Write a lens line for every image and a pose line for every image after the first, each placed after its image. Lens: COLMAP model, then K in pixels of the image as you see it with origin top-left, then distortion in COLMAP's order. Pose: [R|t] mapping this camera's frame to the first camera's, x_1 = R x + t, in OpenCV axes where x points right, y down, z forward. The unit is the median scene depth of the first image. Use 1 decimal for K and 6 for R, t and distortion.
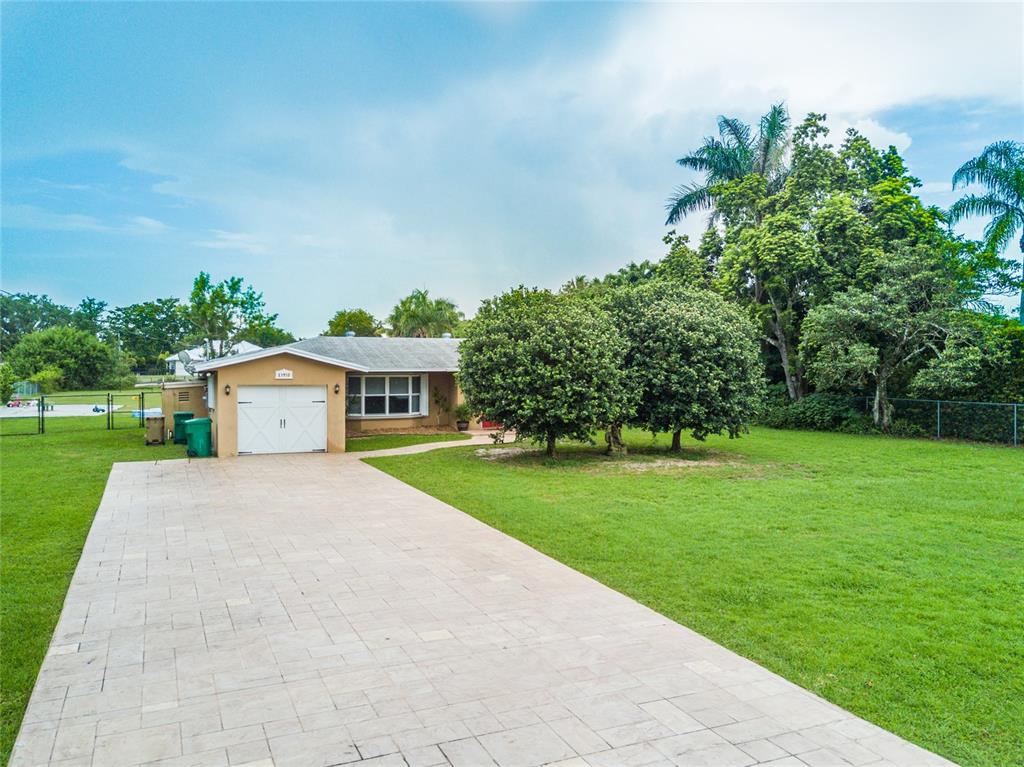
lens RADIAL K [[817.4, 0, 489.3], [0, 817.4, 385.2], [0, 0, 1]] dist [0.041434, -0.005475]
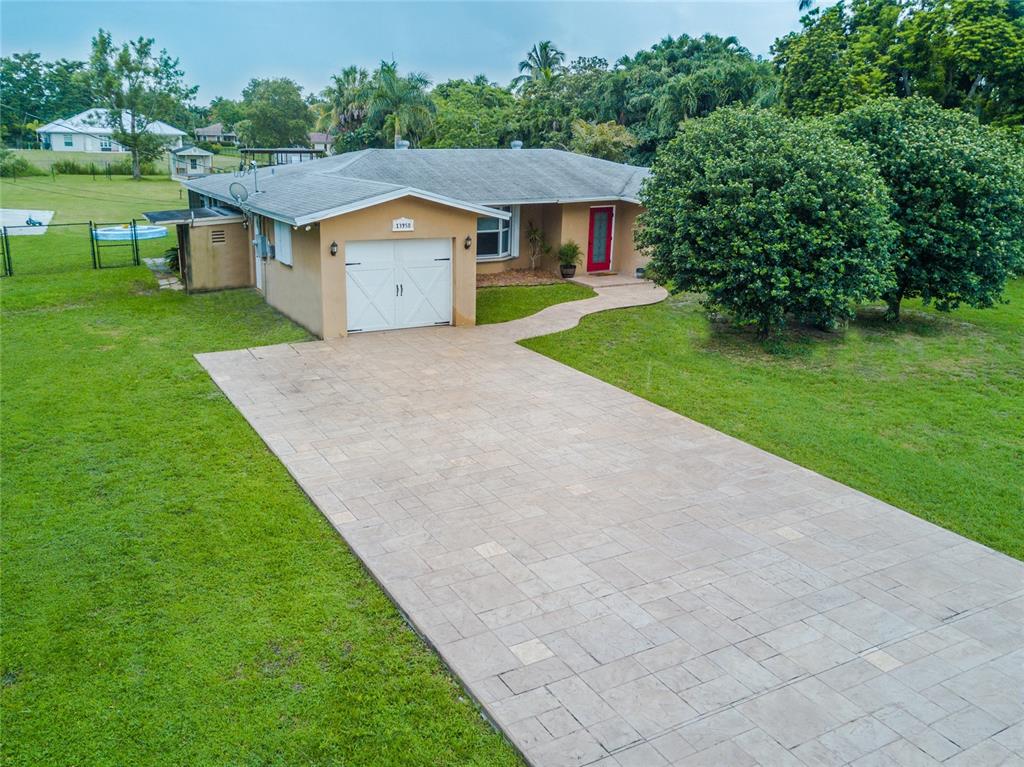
lens RADIAL K [[891.8, 0, 512.0], [0, 891.8, 383.5], [0, 0, 1]] dist [0.037238, -0.017169]
pose [[0.995883, -0.012251, 0.089821, -0.217195], [-0.008939, 0.972727, 0.231779, -0.058262], [-0.090211, -0.231628, 0.968613, 0.181346]]
